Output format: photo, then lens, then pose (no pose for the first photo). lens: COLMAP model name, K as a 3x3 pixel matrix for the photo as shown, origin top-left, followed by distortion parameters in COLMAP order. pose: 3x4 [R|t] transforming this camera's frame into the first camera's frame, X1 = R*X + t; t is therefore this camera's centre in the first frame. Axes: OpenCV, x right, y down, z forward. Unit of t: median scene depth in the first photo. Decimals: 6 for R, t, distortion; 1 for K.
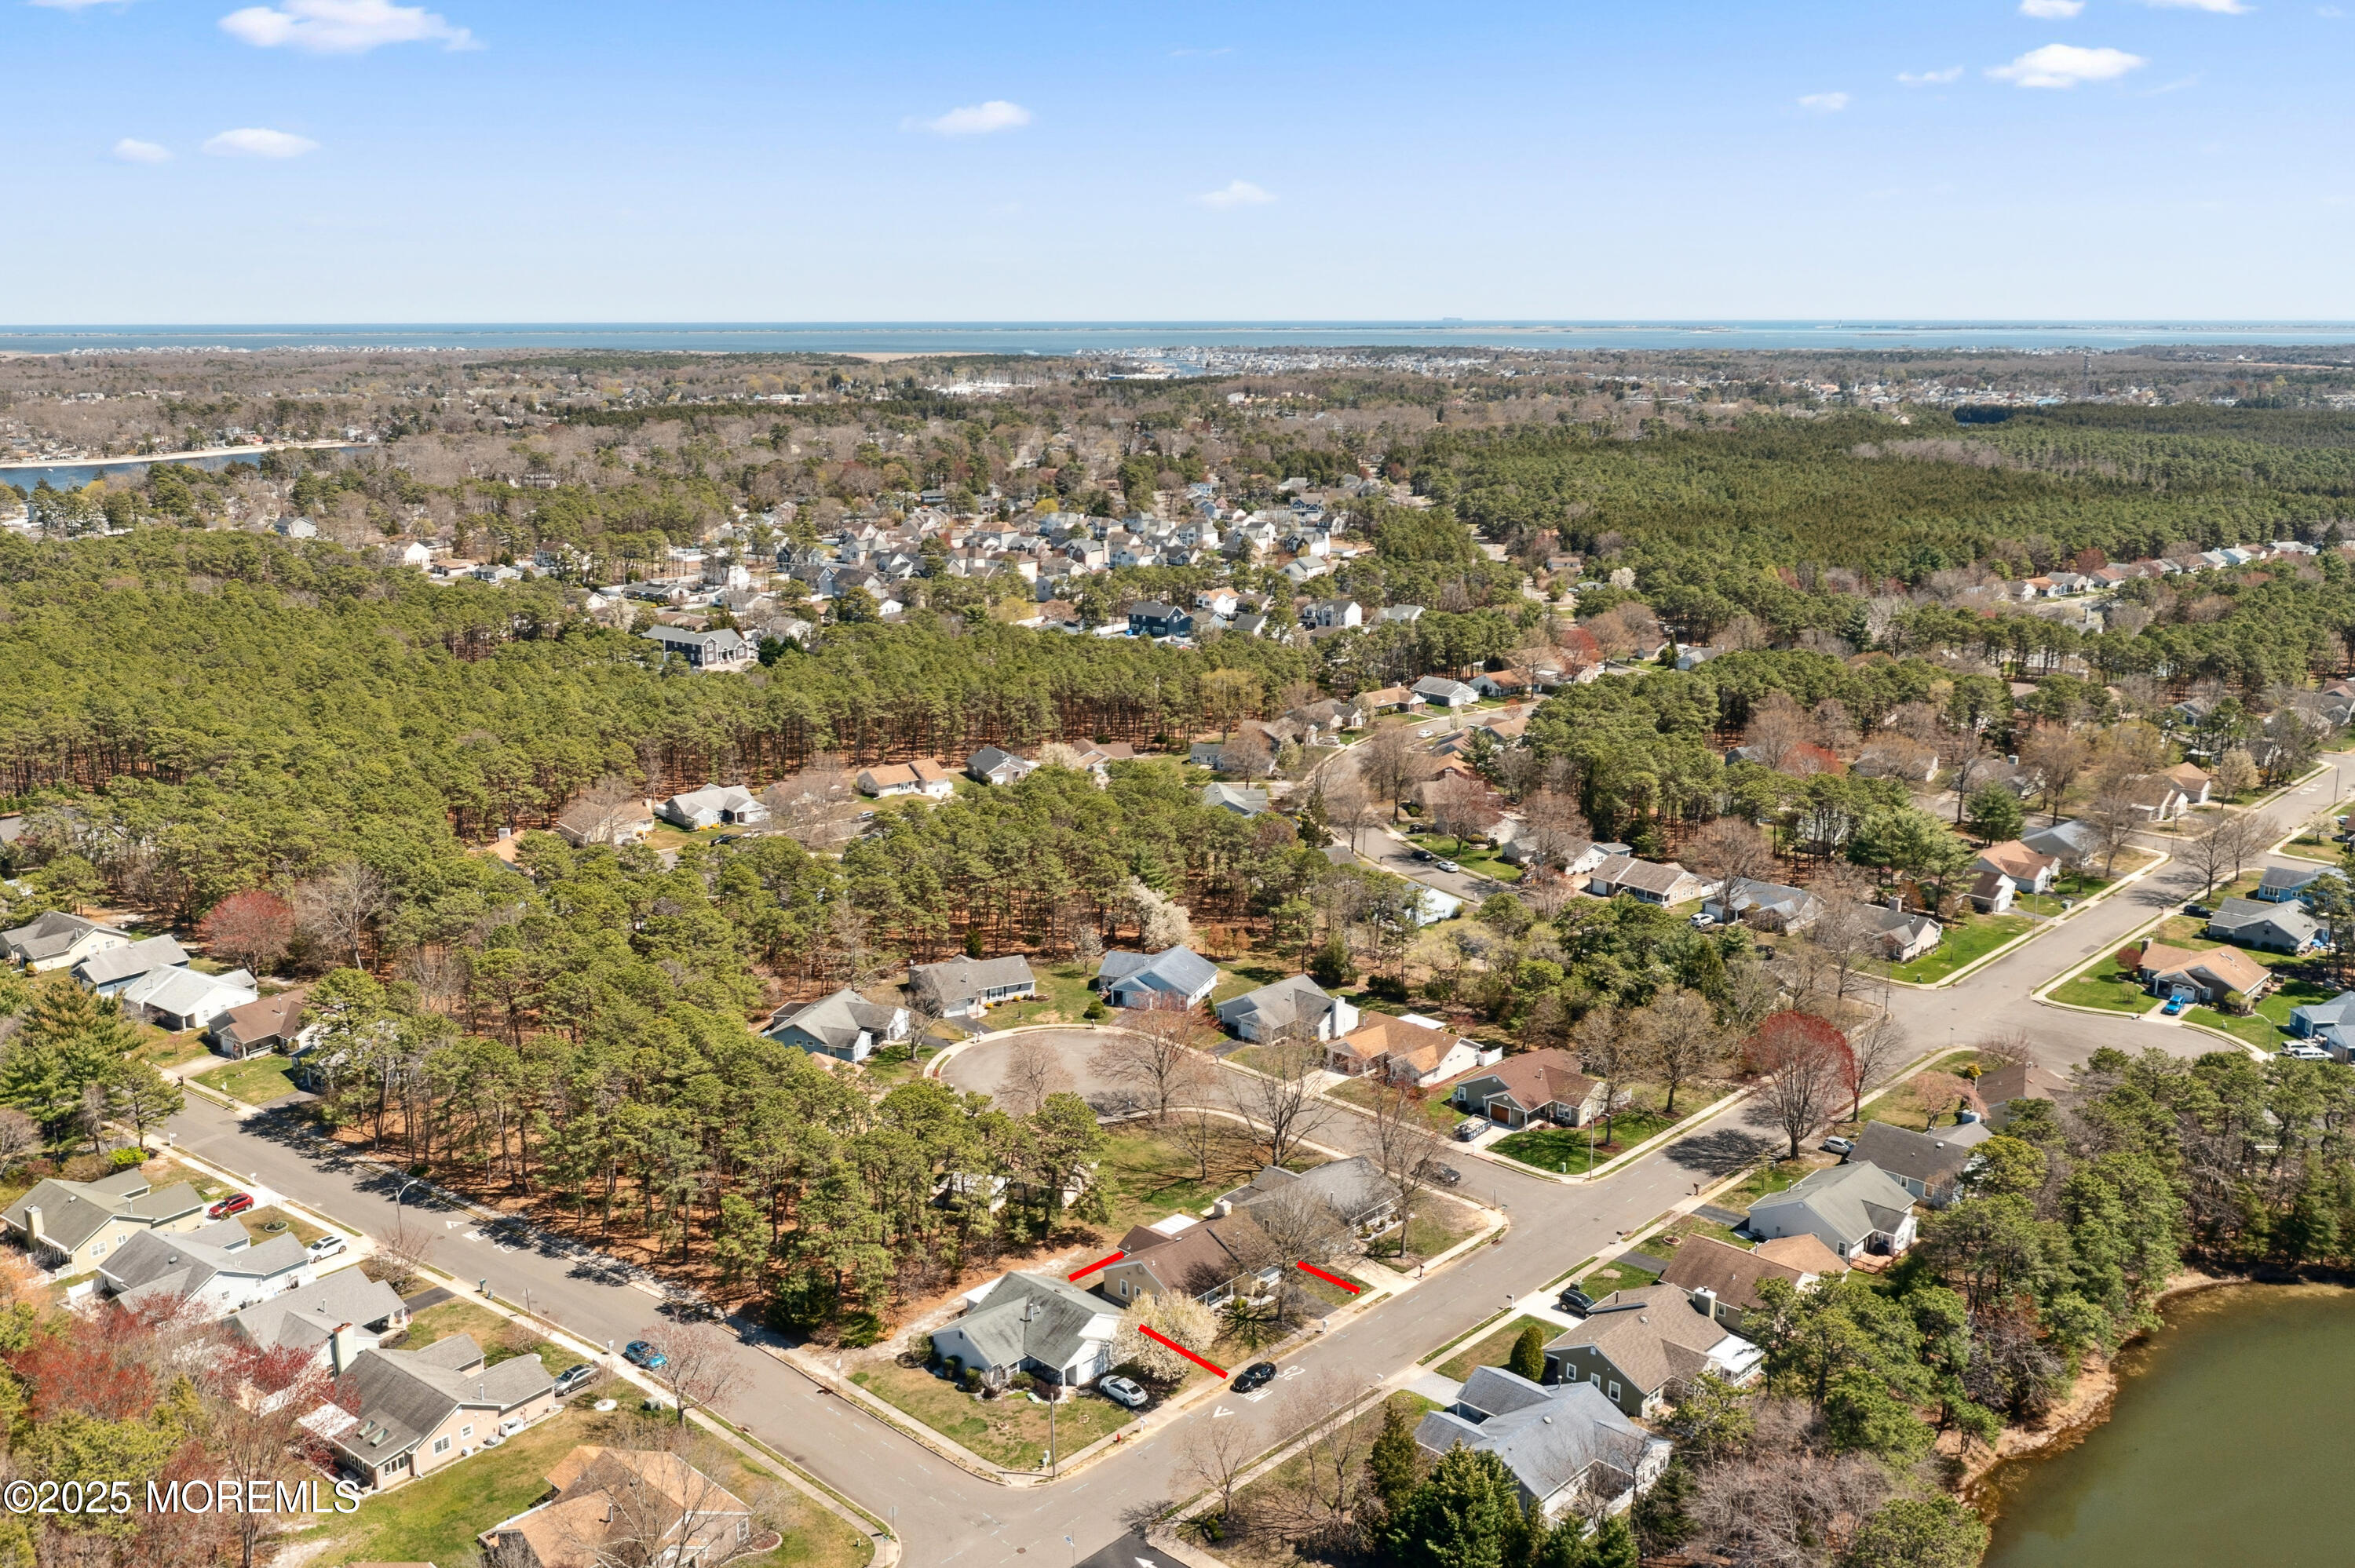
lens RADIAL K [[1973.8, 0, 1177.5], [0, 1973.8, 784.0], [0, 0, 1]] dist [-0.001554, 0.002362]
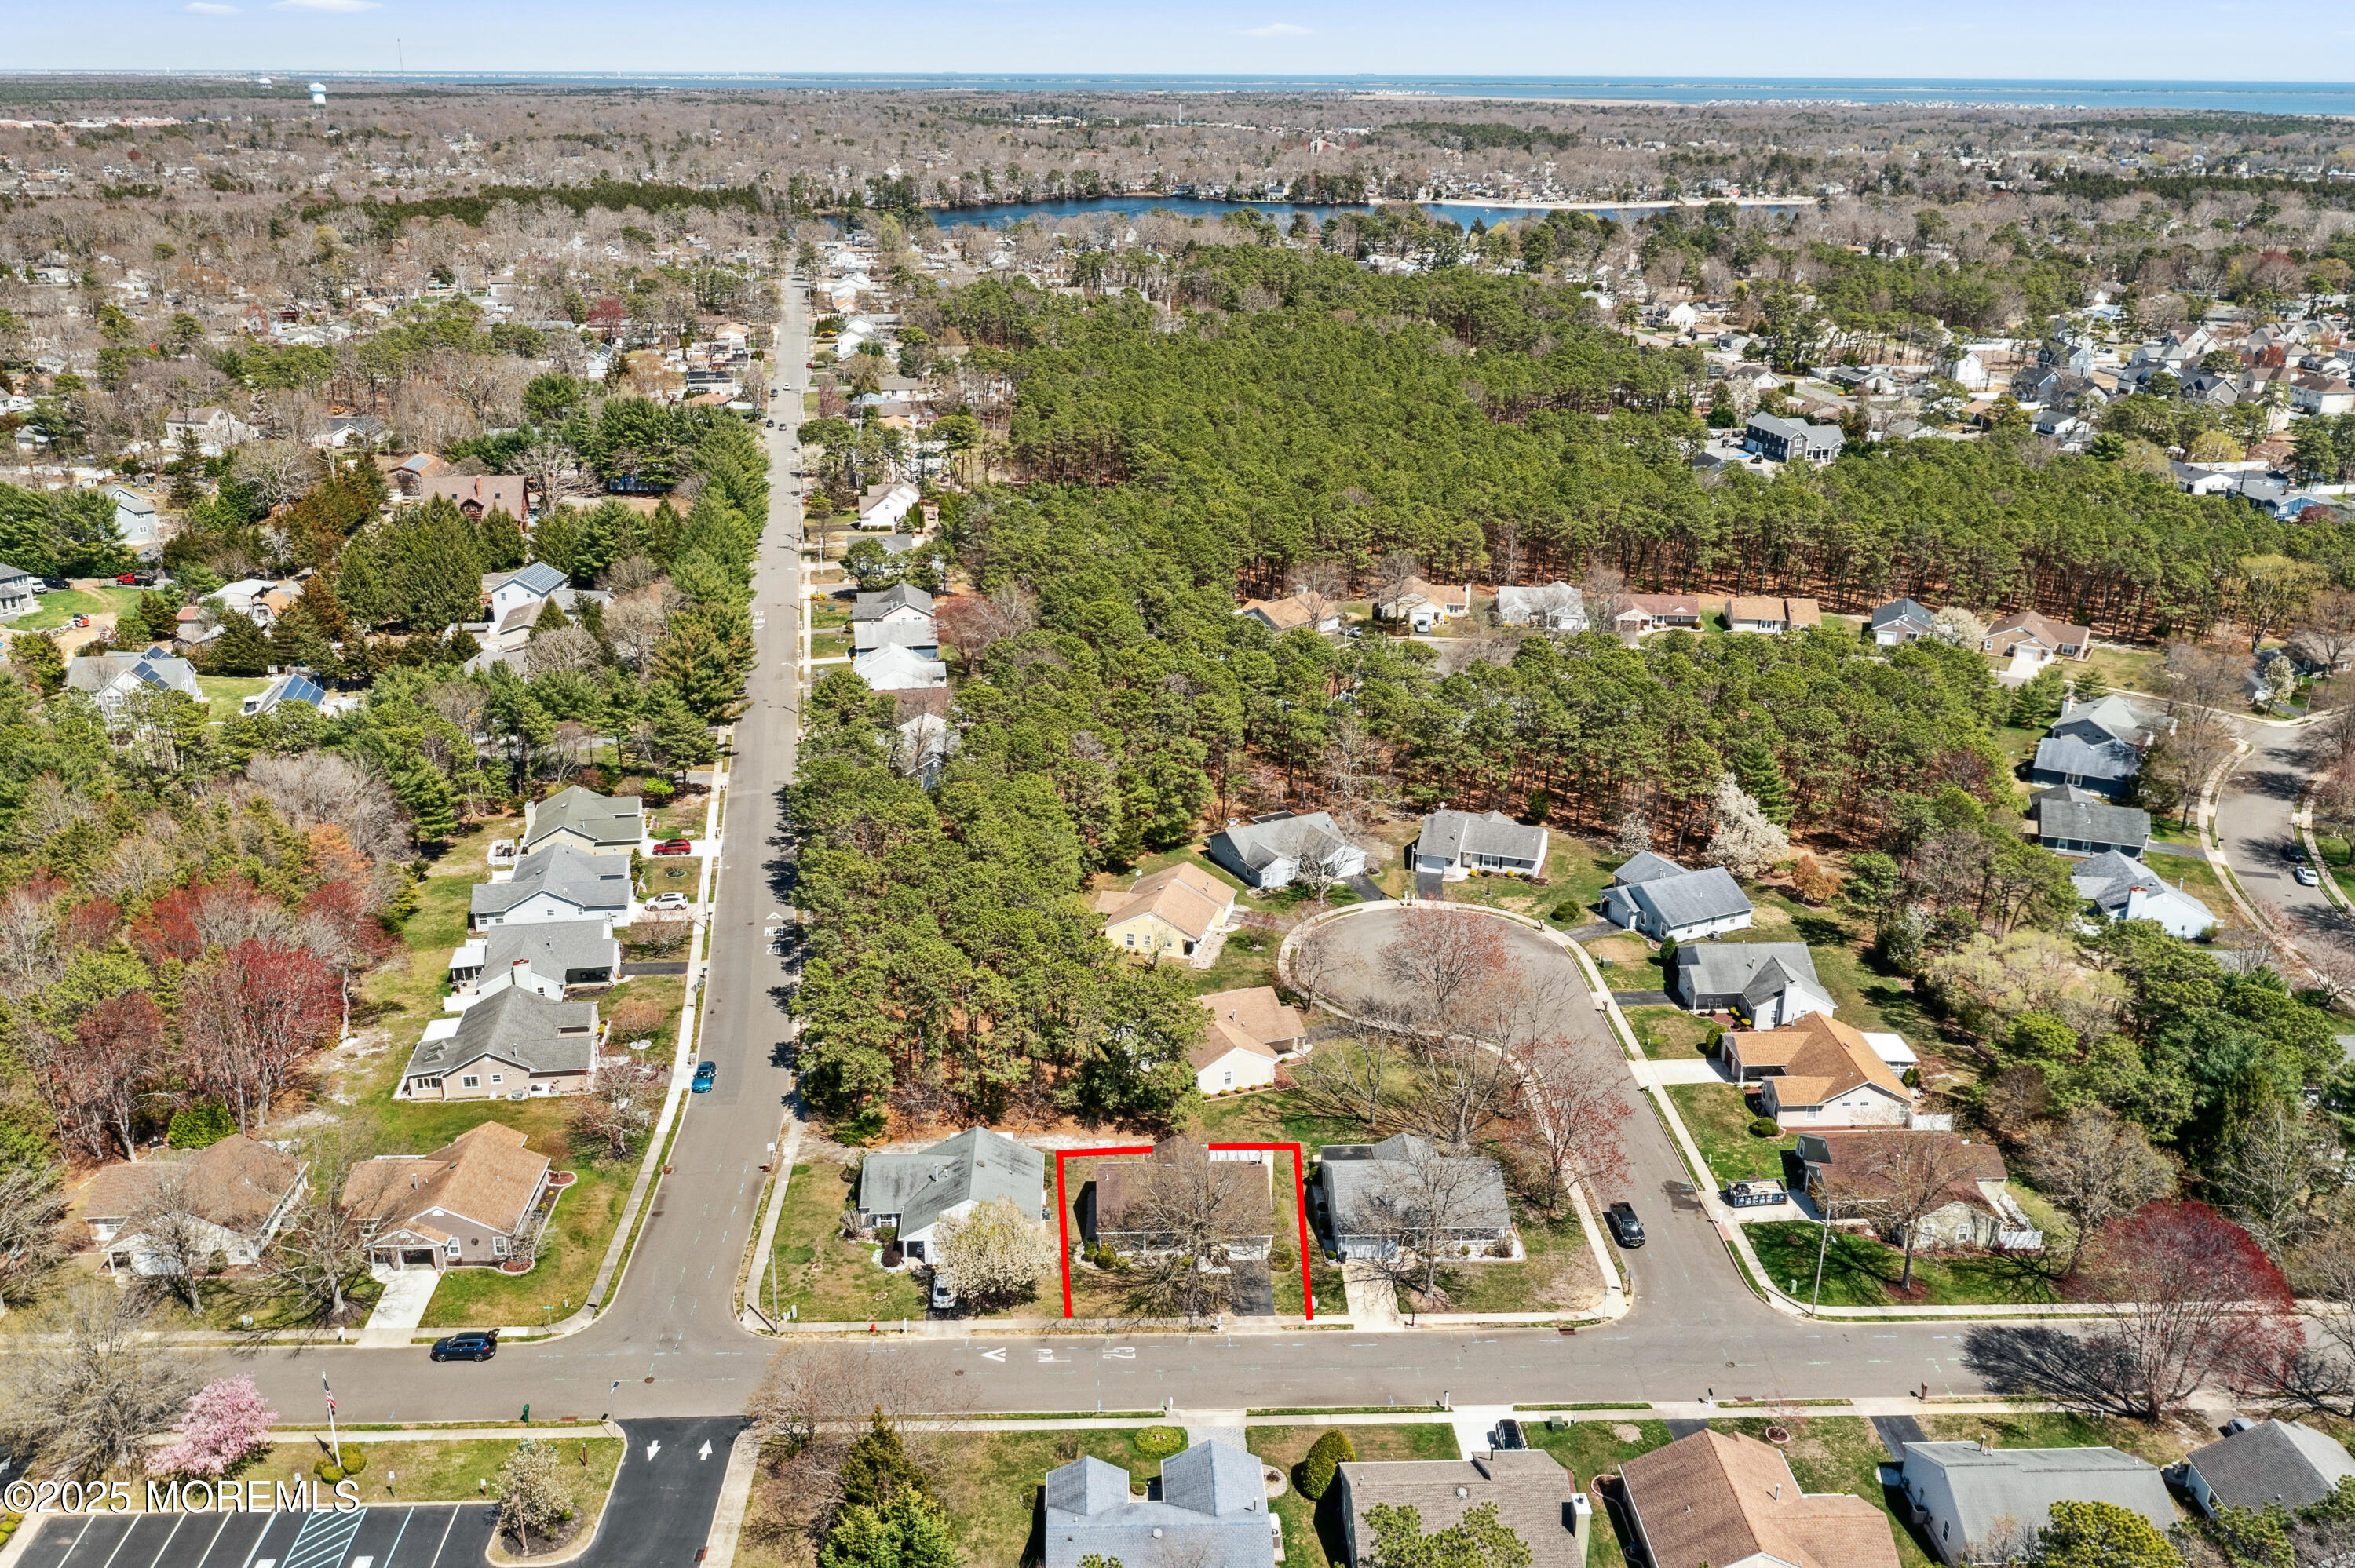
lens RADIAL K [[1973.8, 0, 1177.5], [0, 1973.8, 784.0], [0, 0, 1]] dist [-0.001554, 0.002362]
pose [[0.723785, 0.241105, -0.646533, 0.391723], [-0.165811, 0.970286, 0.176216, -0.063254], [0.669808, -0.020340, 0.742256, 0.273947]]
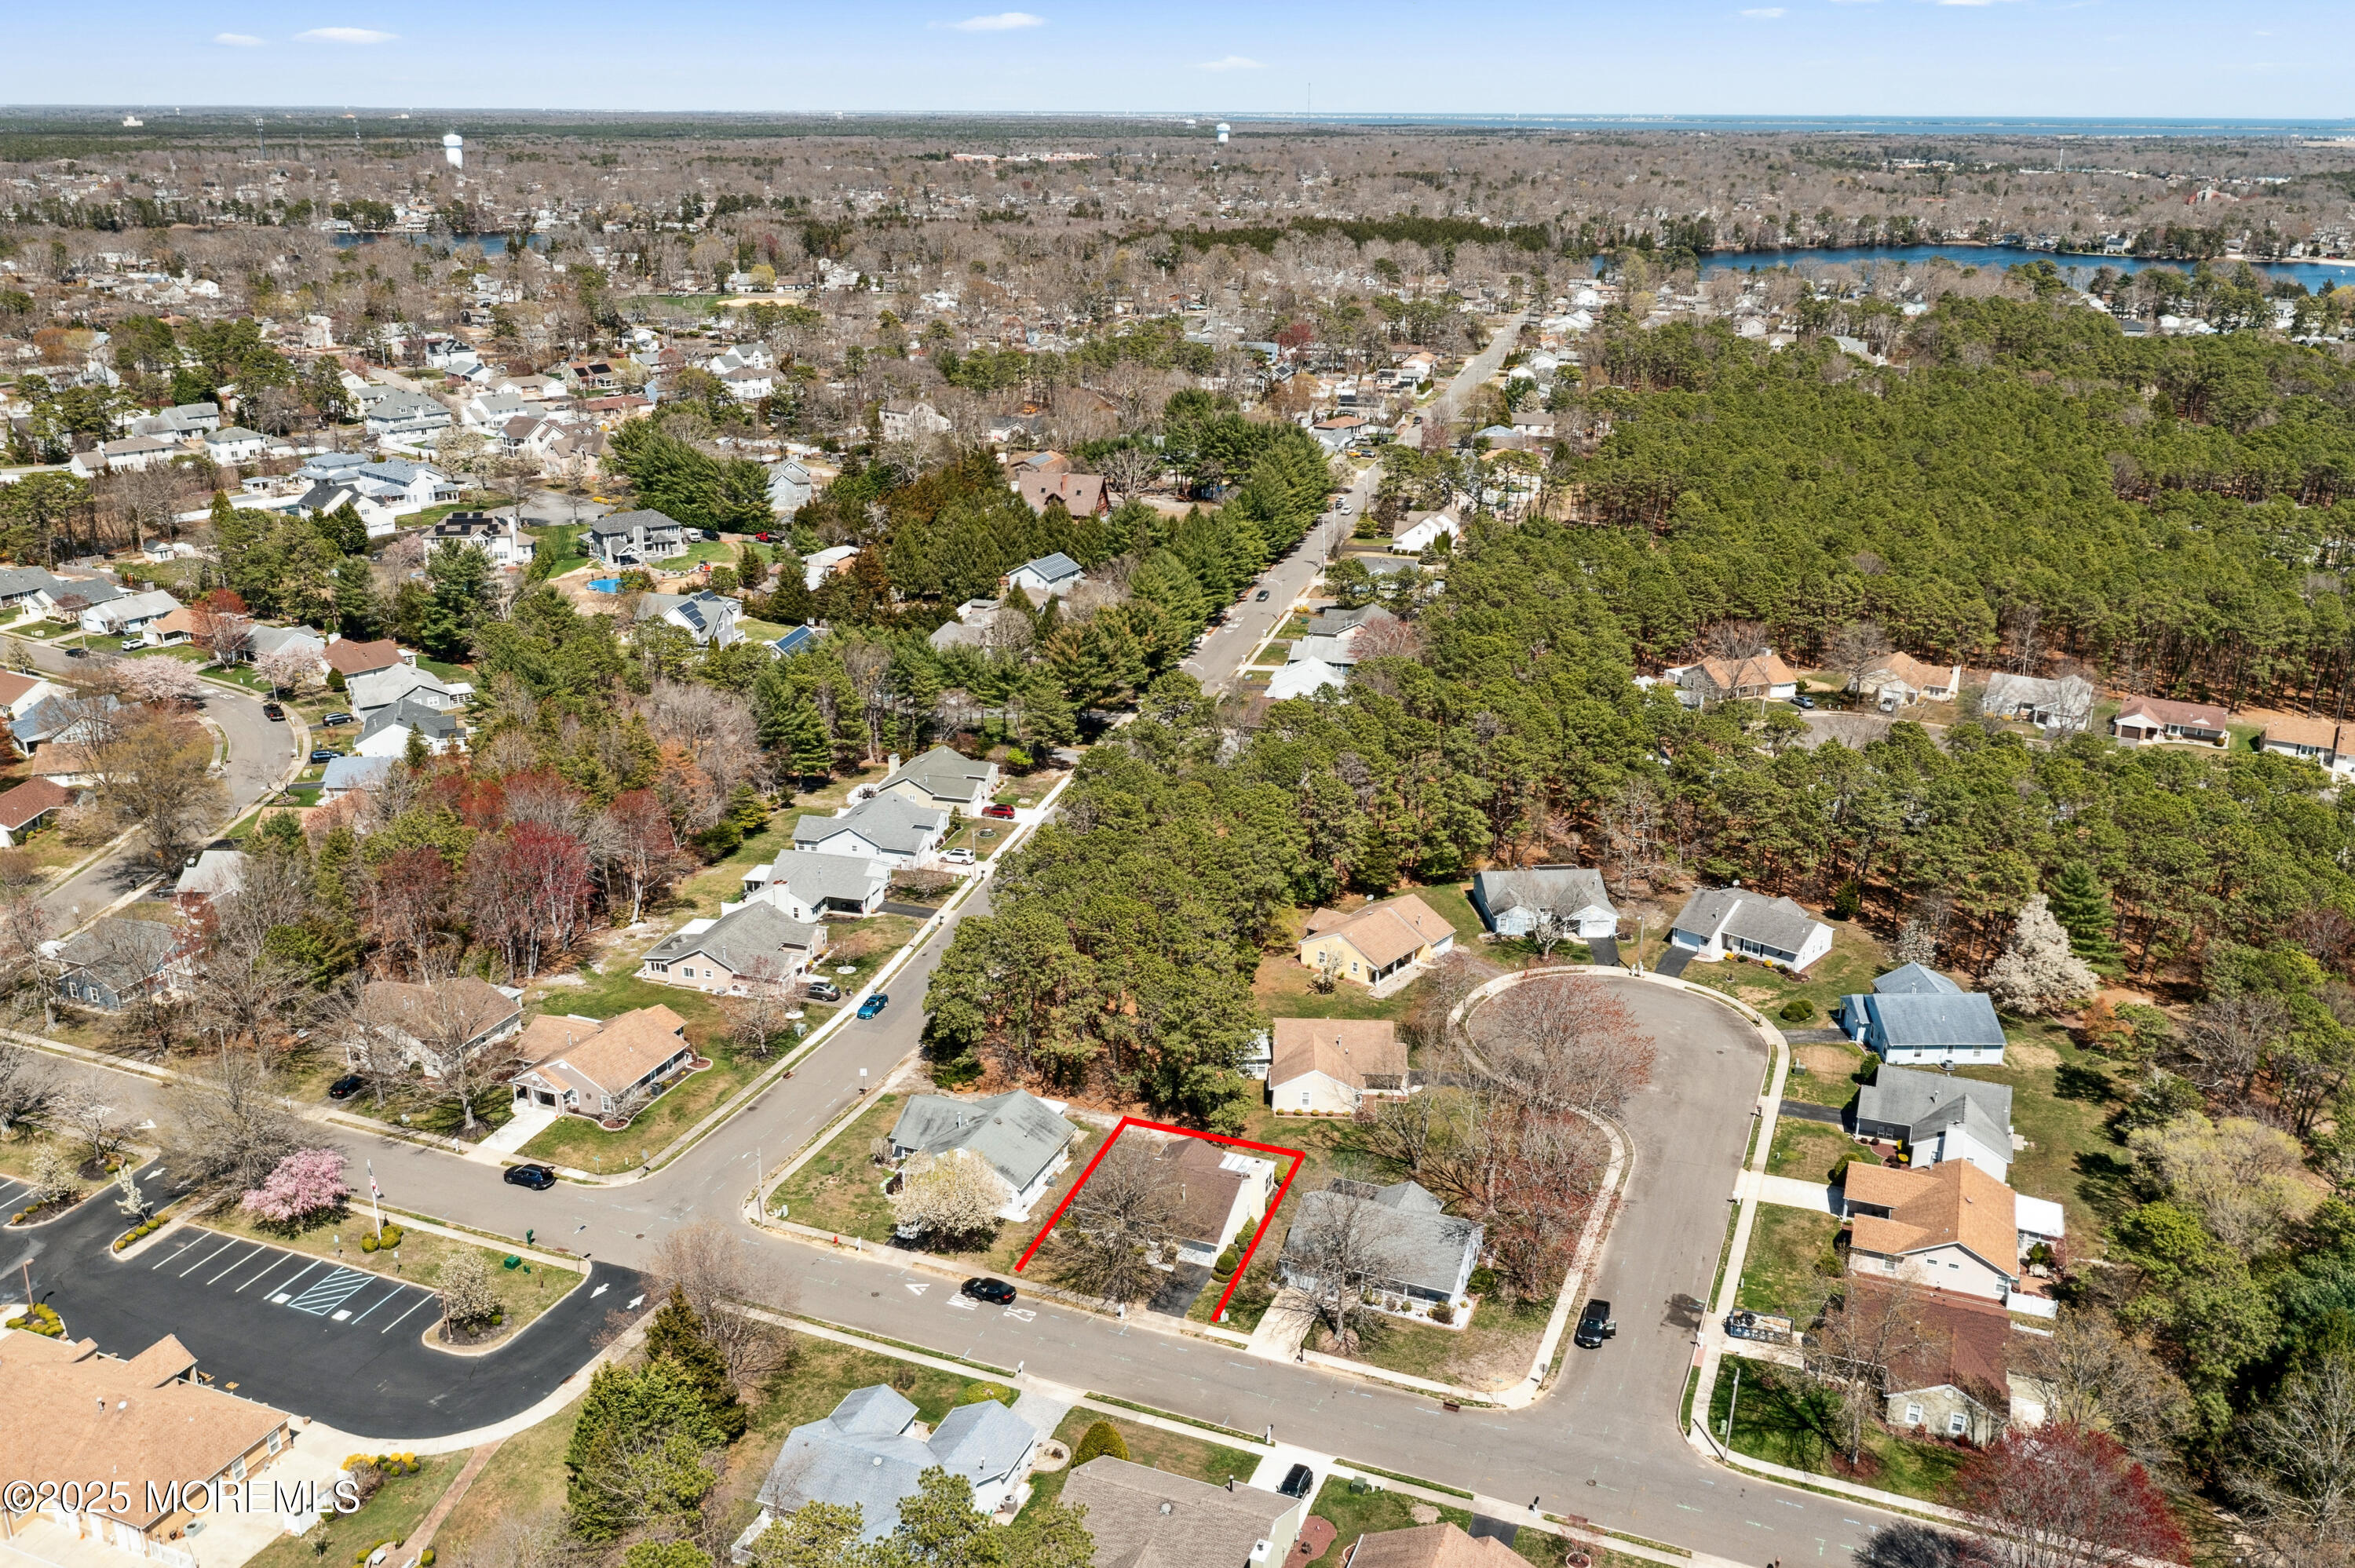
lens RADIAL K [[1953.5, 0, 1177.5], [0, 1953.5, 784.0], [0, 0, 1]] dist [0.002270, -0.004409]
pose [[0.376257, 0.308316, -0.873712, 0.543712], [-0.219999, 0.945768, 0.239003, -0.107557], [0.900017, 0.102289, 0.423681, 0.462539]]
